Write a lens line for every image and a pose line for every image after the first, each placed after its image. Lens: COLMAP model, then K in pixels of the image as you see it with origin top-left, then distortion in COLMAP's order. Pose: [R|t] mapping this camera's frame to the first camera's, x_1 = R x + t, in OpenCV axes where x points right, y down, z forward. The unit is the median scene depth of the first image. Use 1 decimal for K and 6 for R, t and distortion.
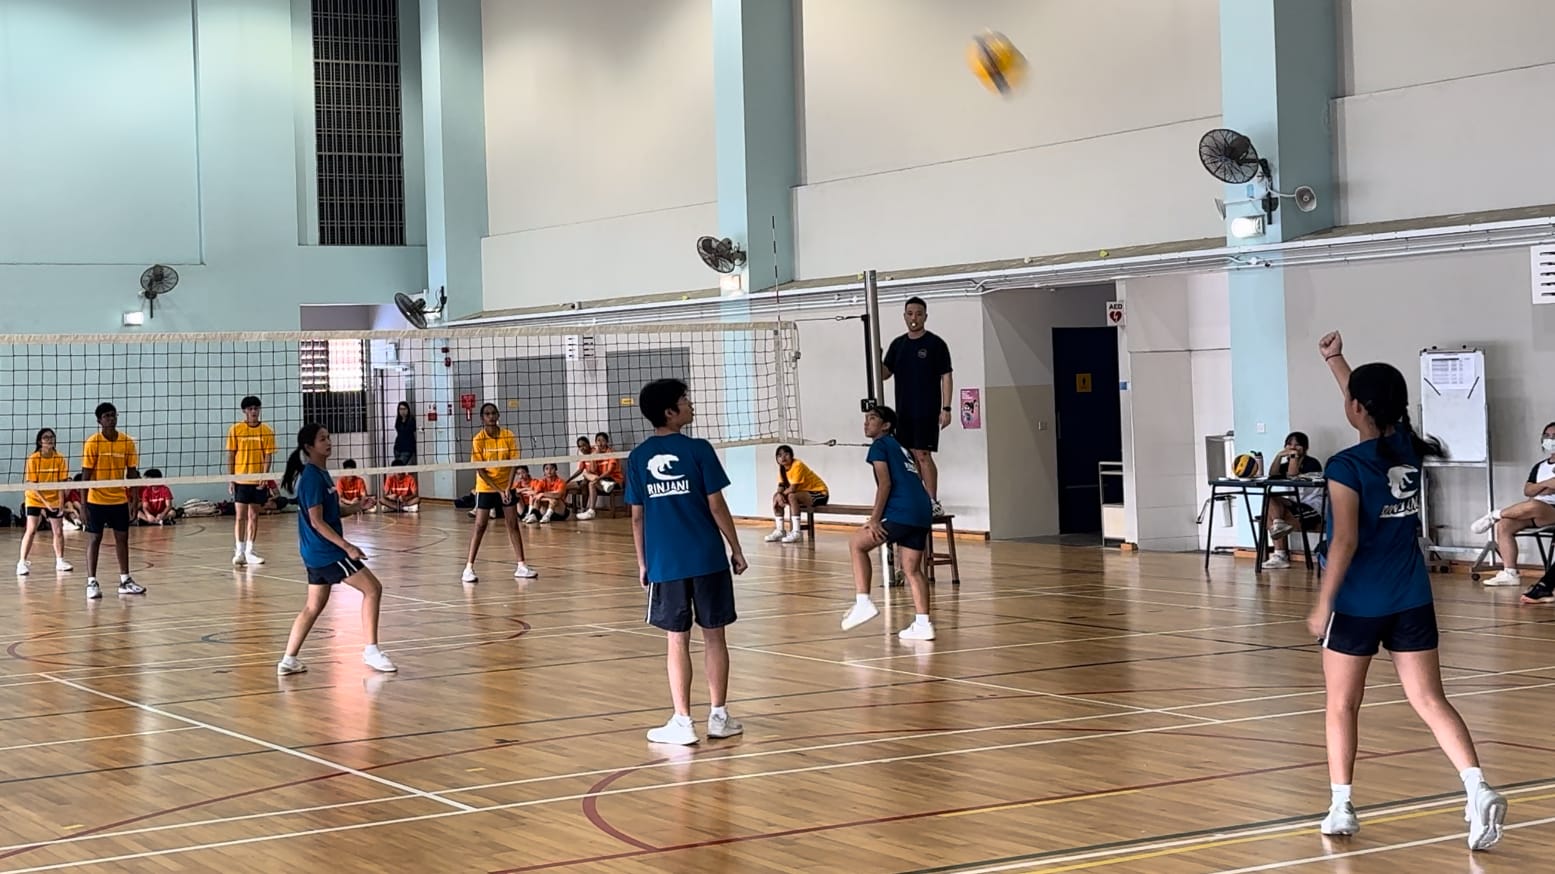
lens RADIAL K [[2506.2, 0, 777.5], [0, 2506.2, 437.0], [0, 0, 1]] dist [-0.013241, -0.008722]
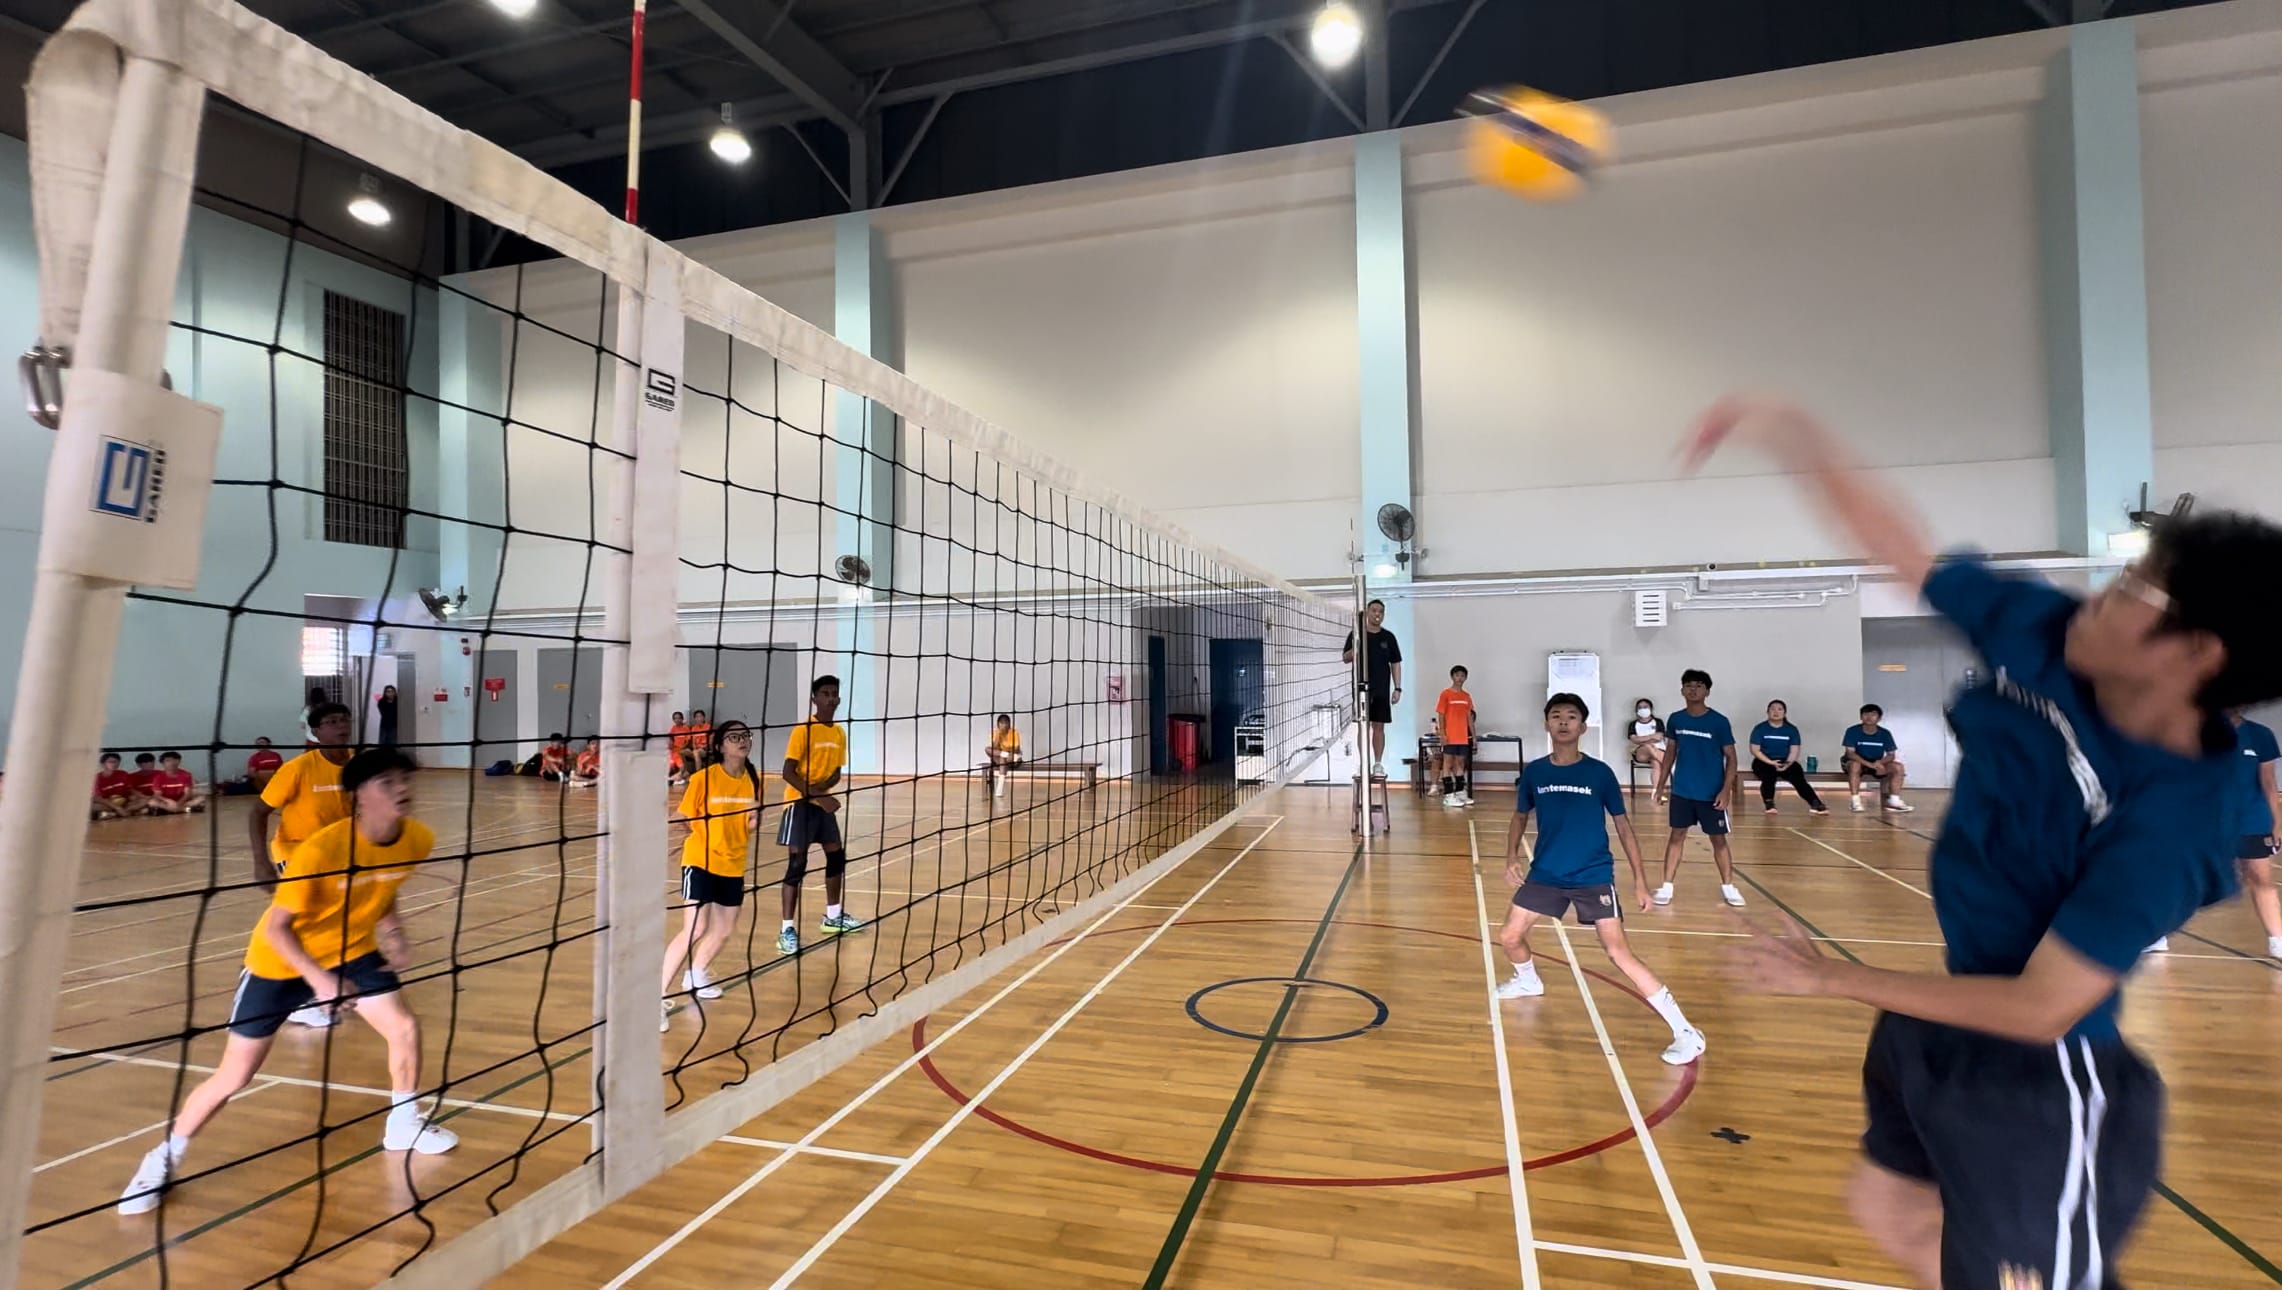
lens RADIAL K [[1080.4, 0, 1141.0], [0, 1080.4, 645.0], [0, 0, 1]] dist [0.001597, 0.000151]
pose [[0.722850, 0.031896, 0.690269, -0.251293], [0.008344, 0.998458, -0.054876, -0.002756], [-0.690955, 0.045427, 0.721469, 0.421385]]
